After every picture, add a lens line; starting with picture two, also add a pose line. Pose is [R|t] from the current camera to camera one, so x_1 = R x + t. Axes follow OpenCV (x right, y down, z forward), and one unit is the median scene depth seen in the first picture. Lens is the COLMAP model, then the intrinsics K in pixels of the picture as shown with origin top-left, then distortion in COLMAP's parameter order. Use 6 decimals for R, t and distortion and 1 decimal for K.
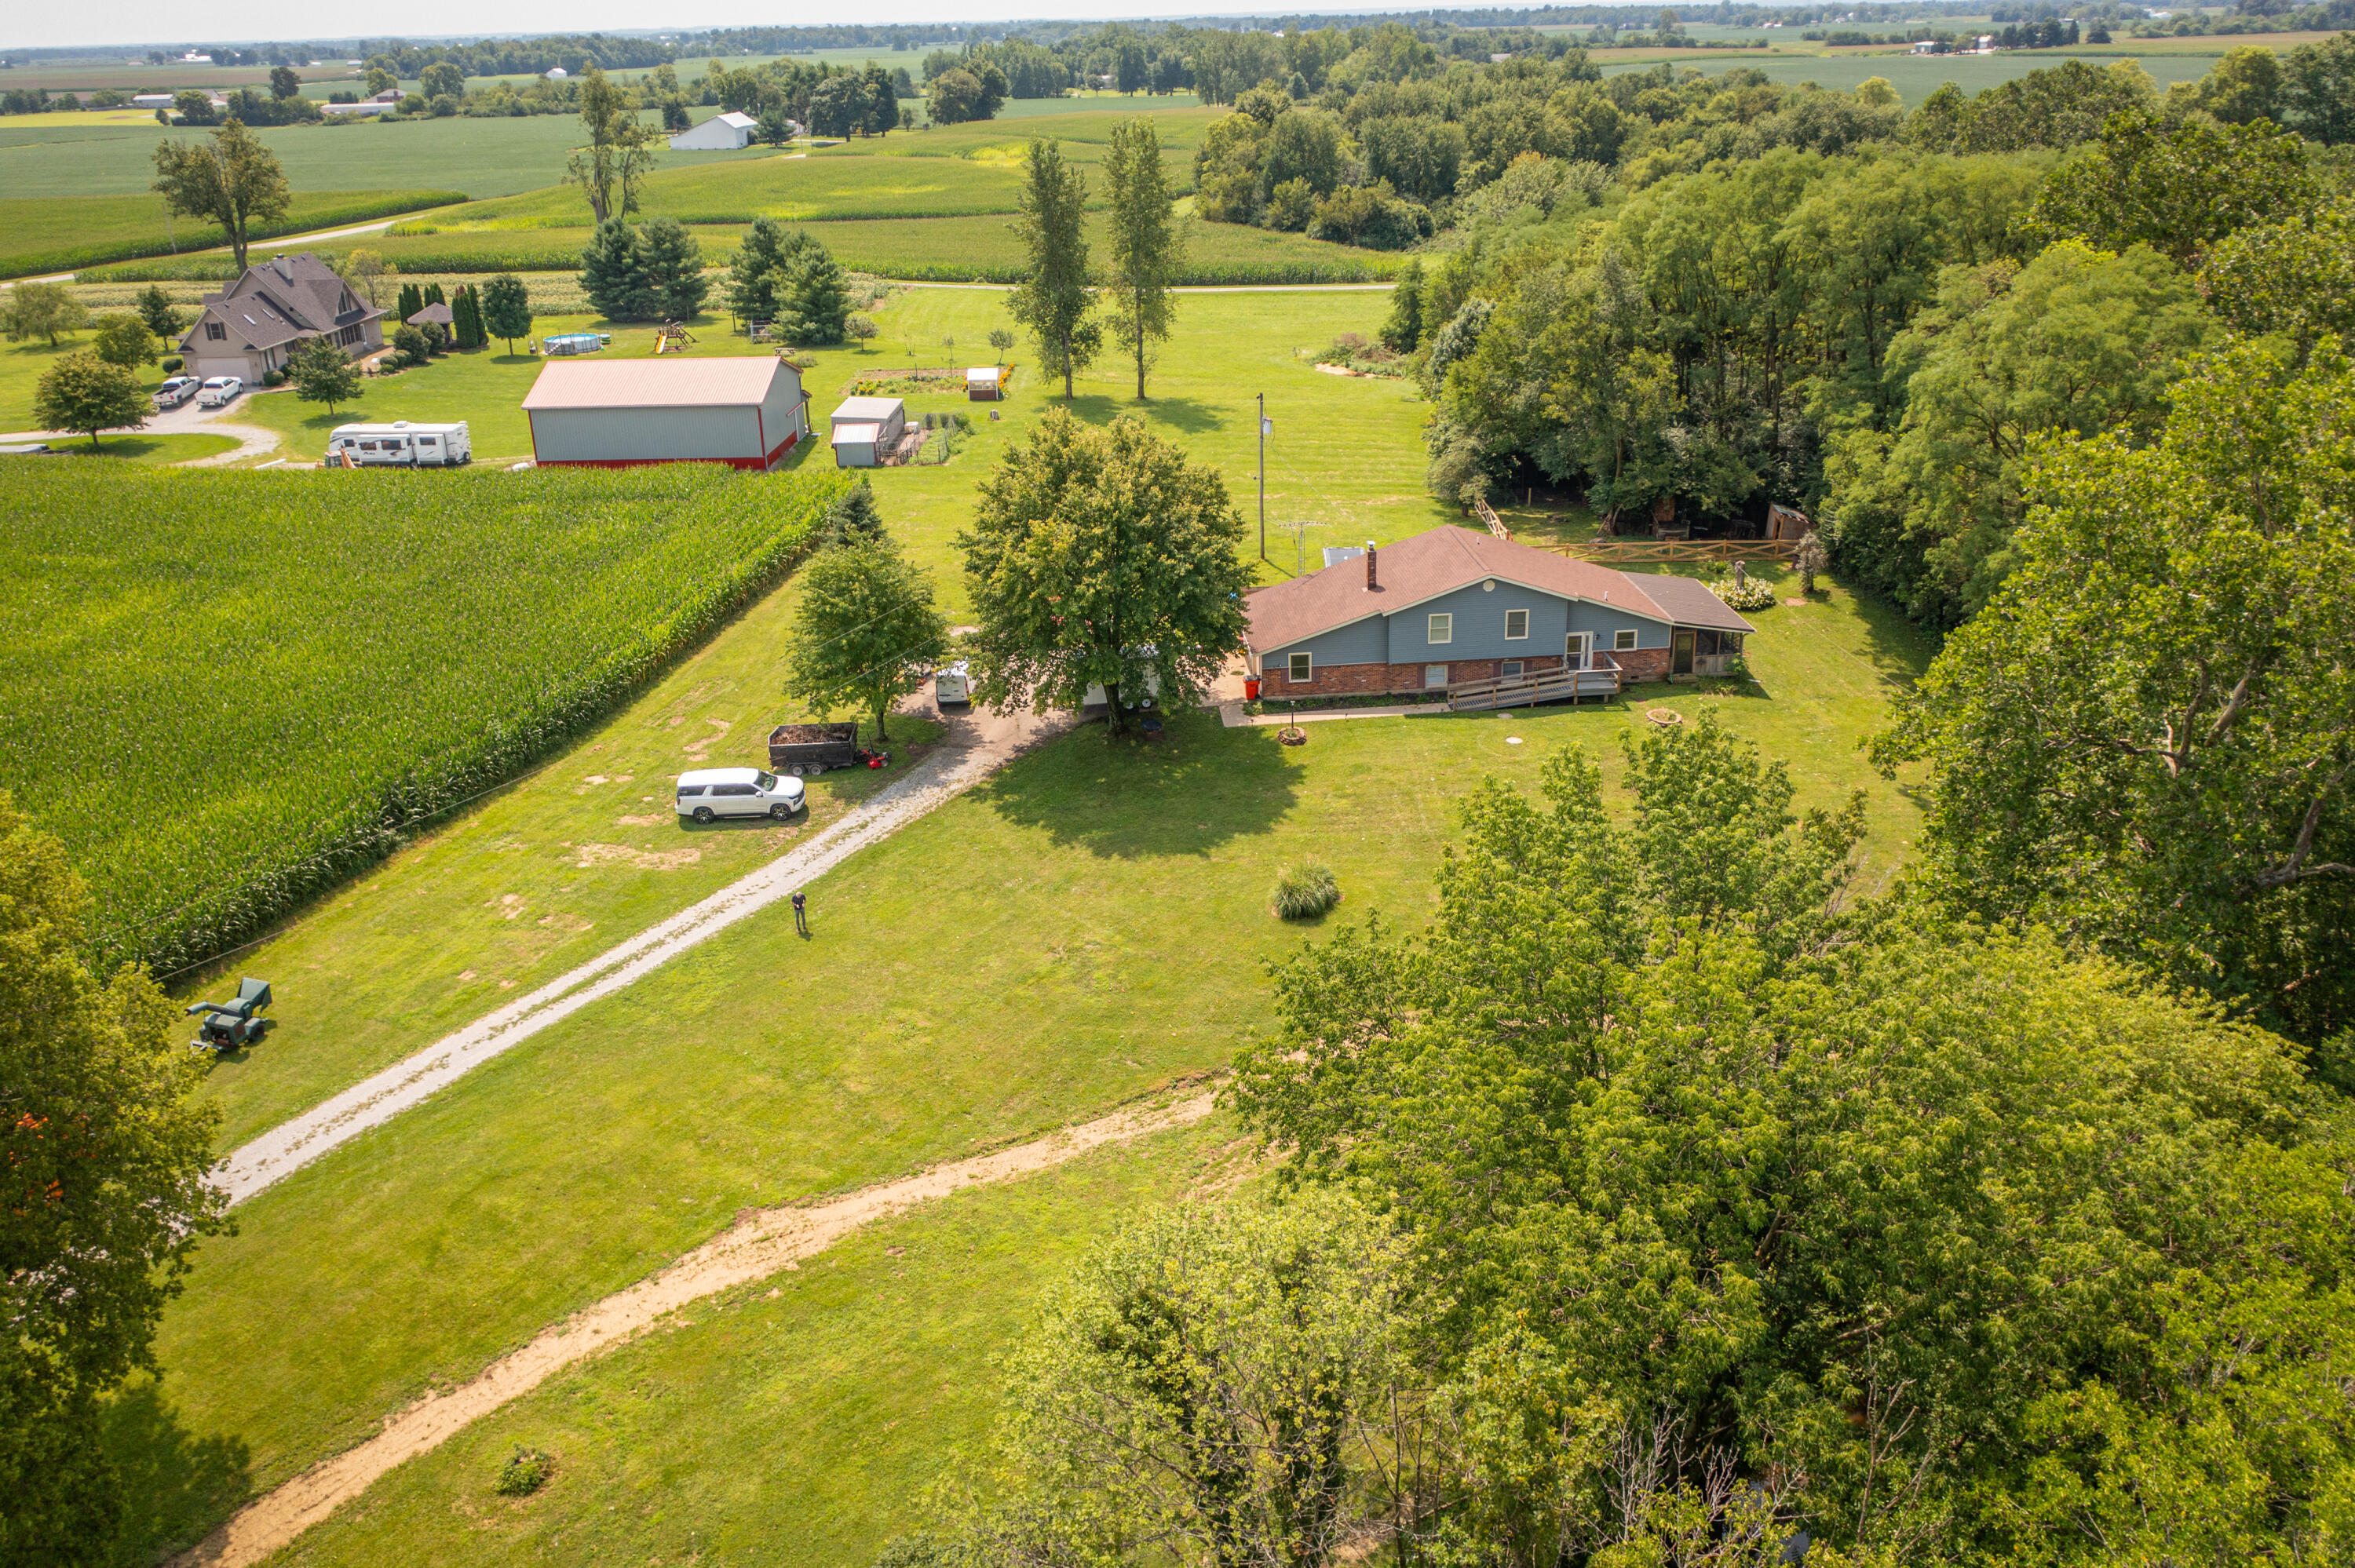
lens RADIAL K [[1855.8, 0, 1237.7], [0, 1855.8, 772.1], [0, 0, 1]] dist [-0.006733, 0.004342]
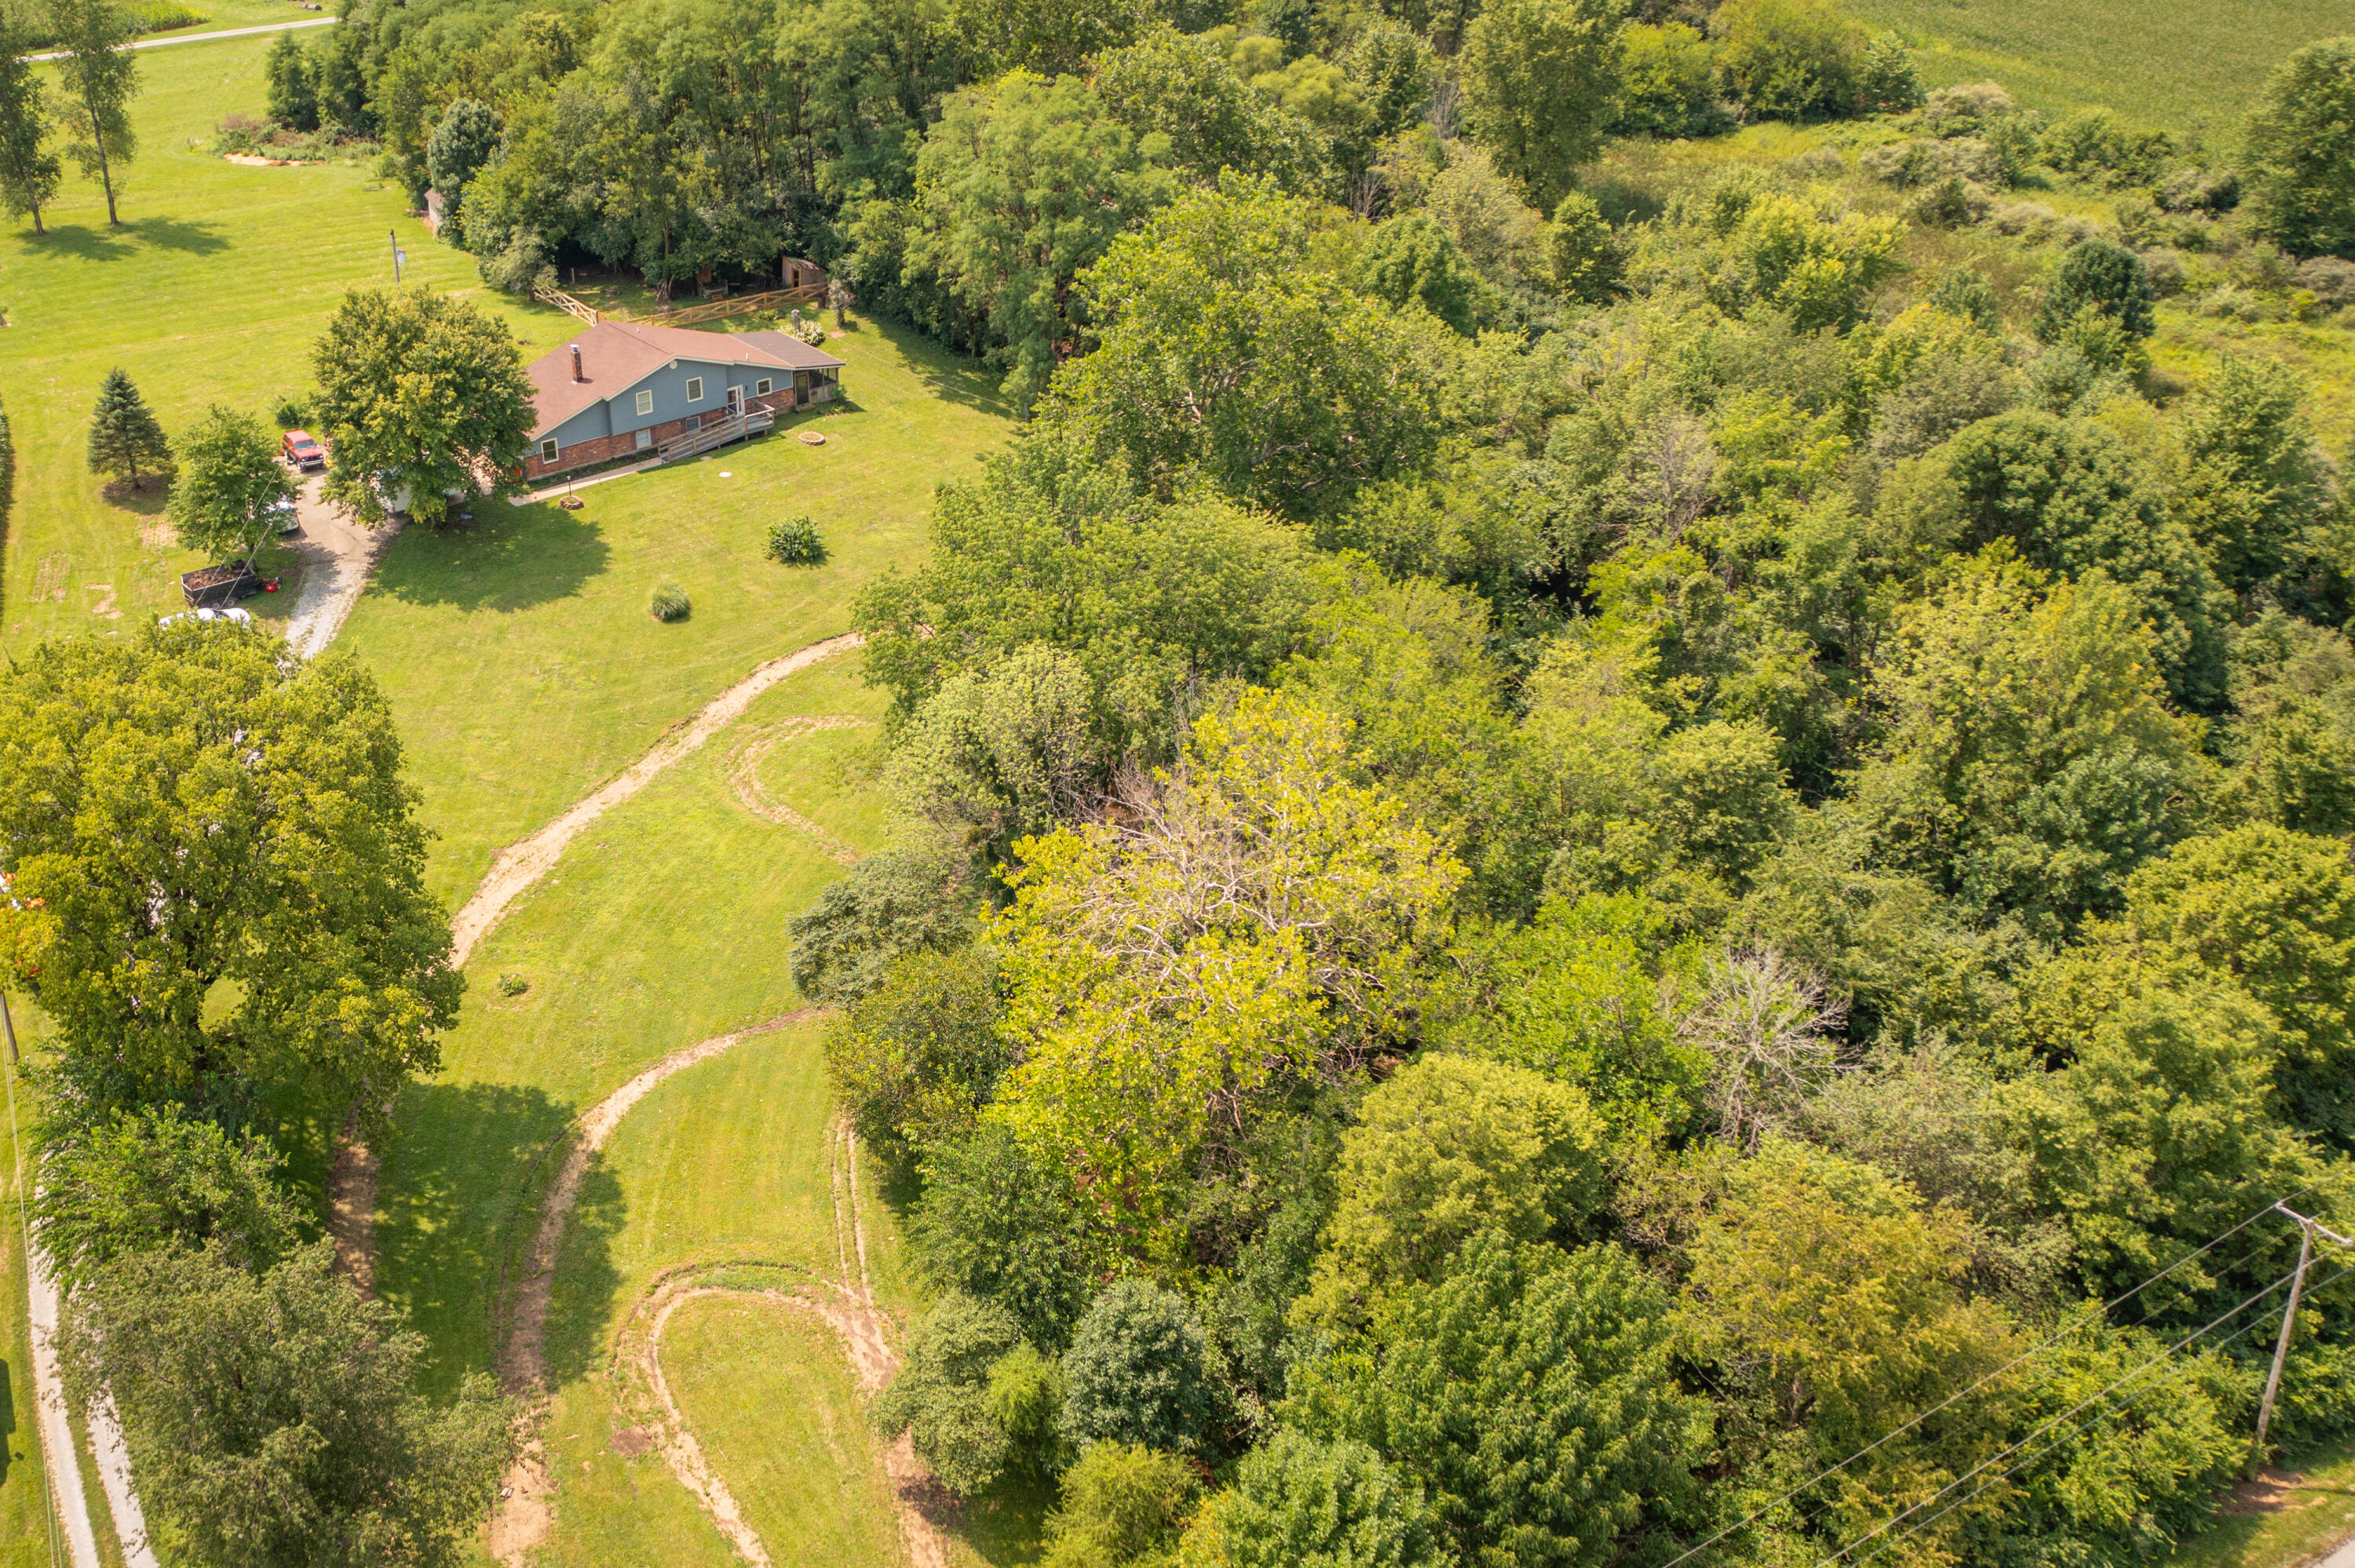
lens RADIAL K [[2196.6, 0, 915.1], [0, 2196.6, 794.0], [0, 0, 1]] dist [-0.010045, 0.009947]
pose [[0.872107, -0.249707, 0.420805, -0.455582], [0.193381, 0.965864, 0.172370, -0.039907], [-0.449482, -0.068950, 0.890624, -0.513990]]
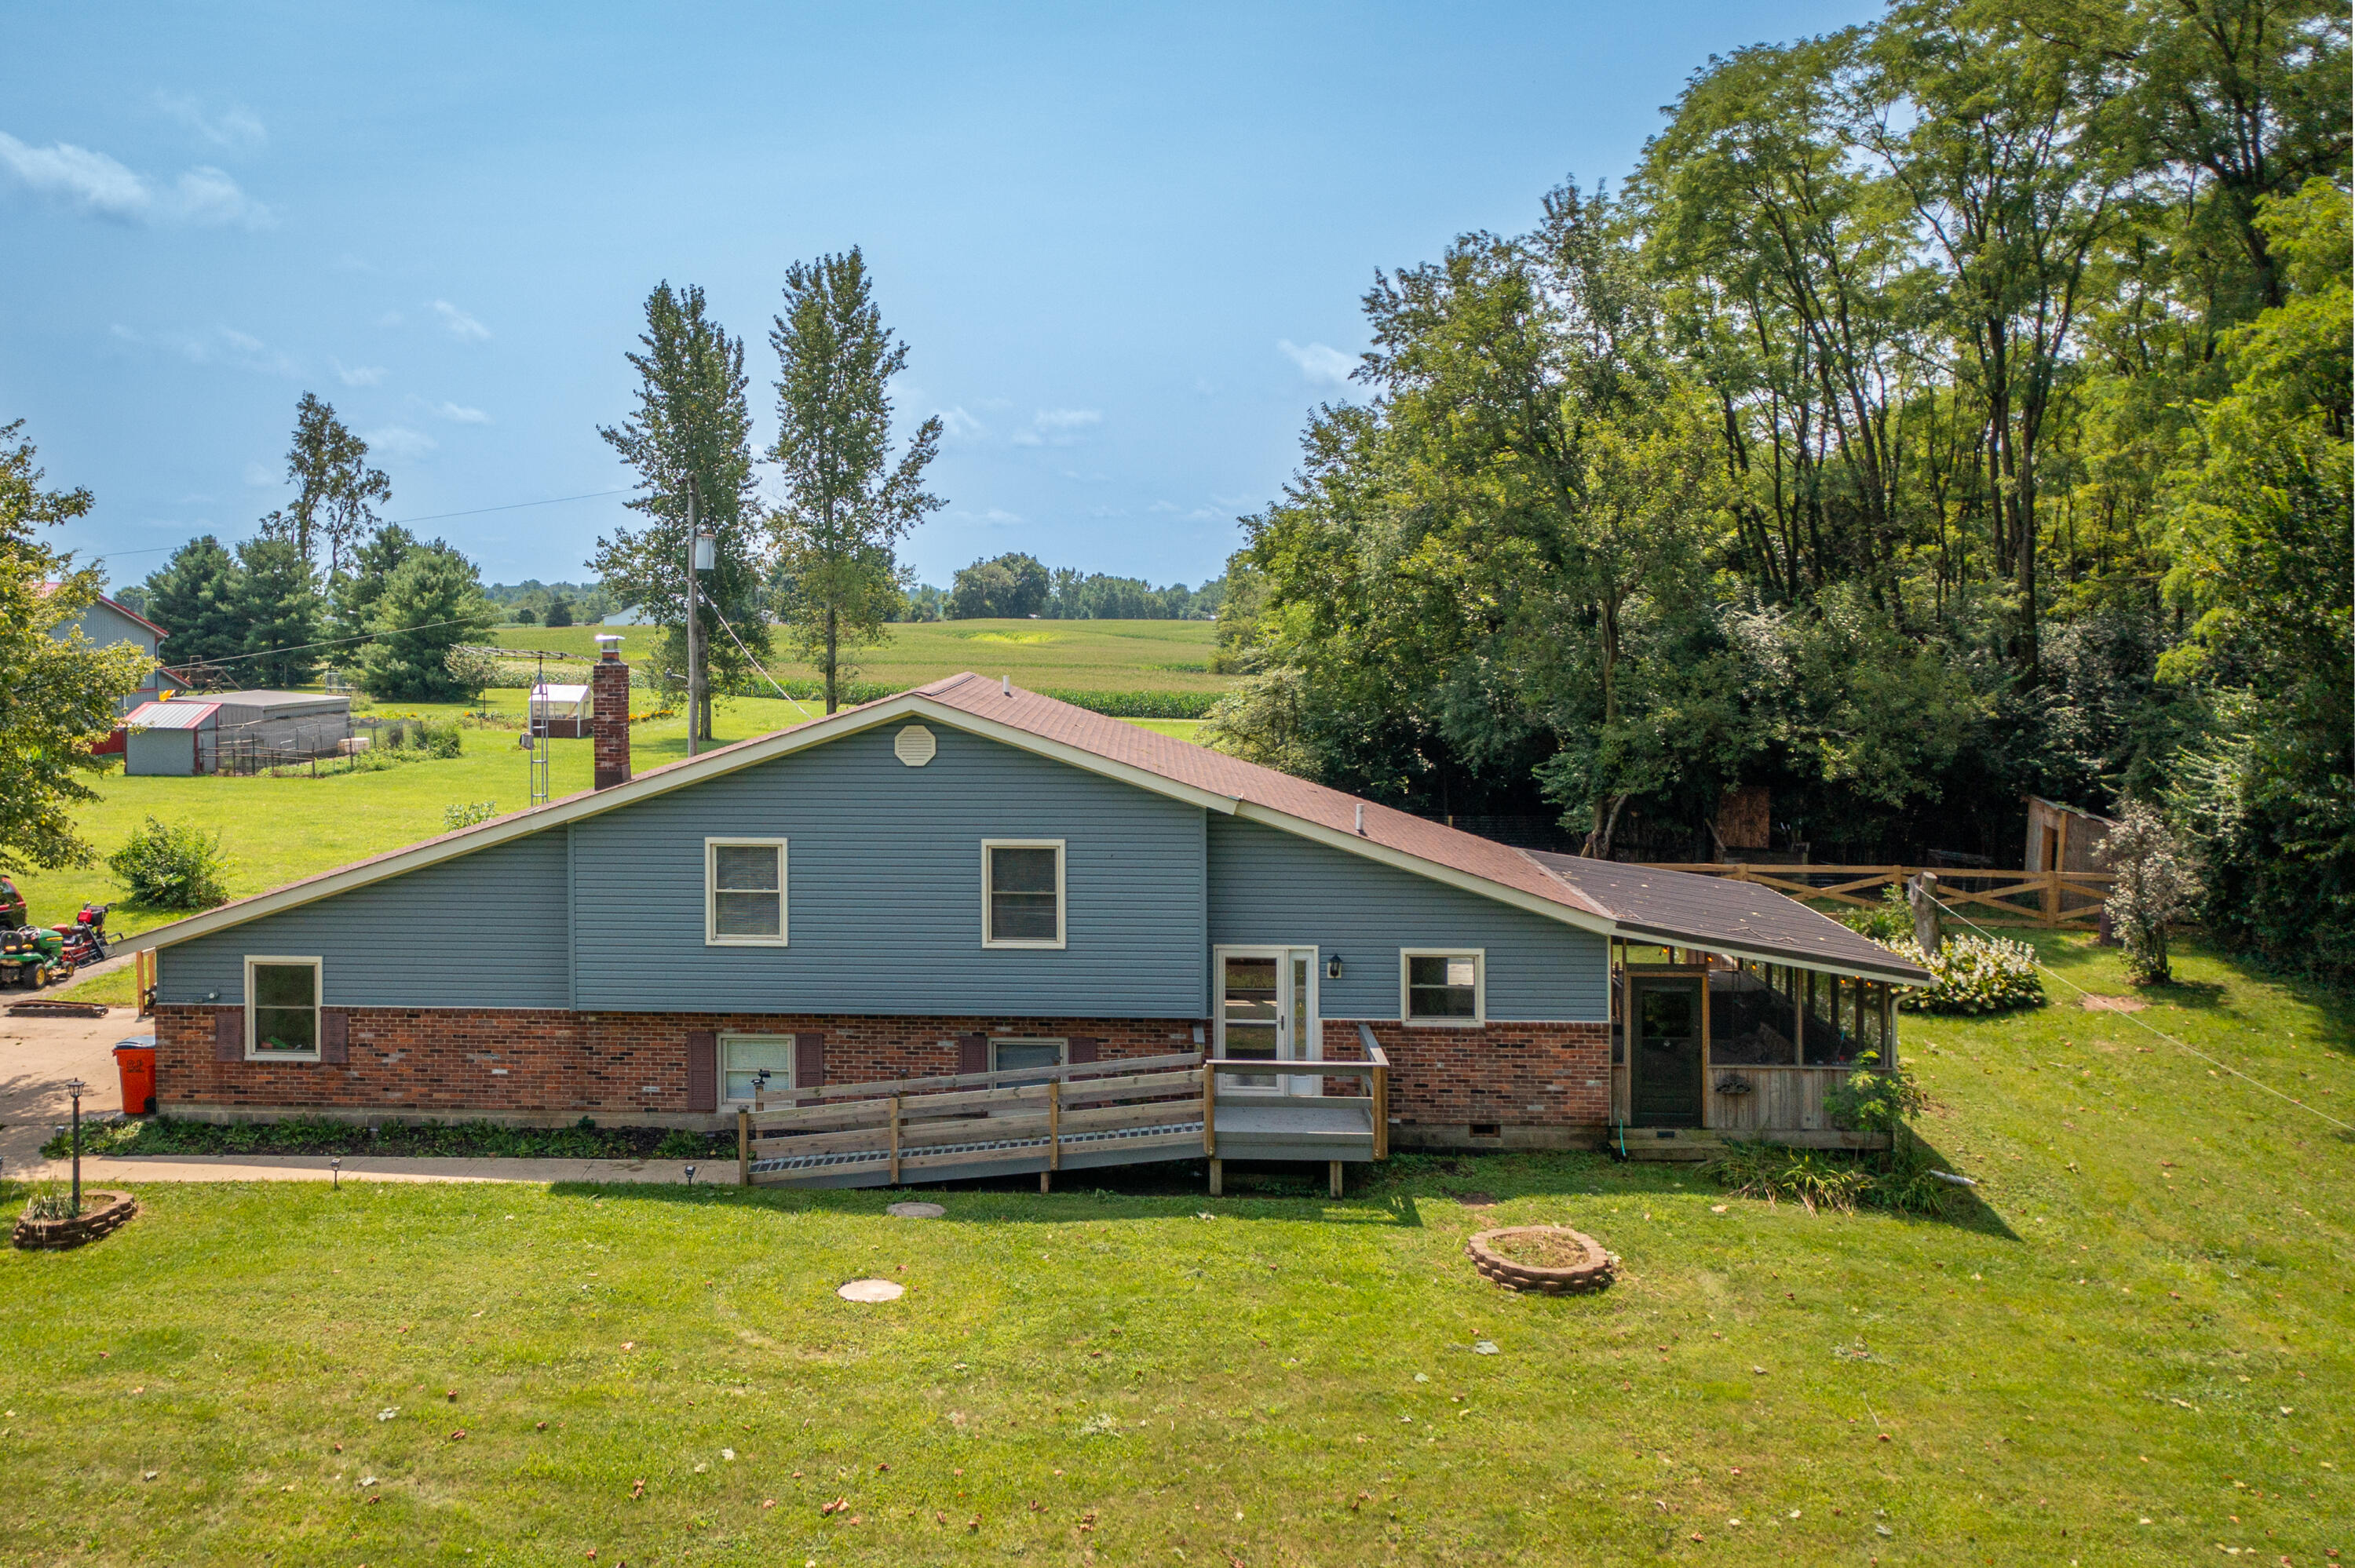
lens RADIAL K [[2315.5, 0, 970.3], [0, 2315.5, 605.4], [0, 0, 1]] dist [-0.005270, 0.015161]
pose [[0.982265, 0.014649, -0.186927, 0.208104], [-0.082656, 0.928678, -0.361560, 0.007682], [0.168299, 0.370598, 0.913418, 0.662683]]
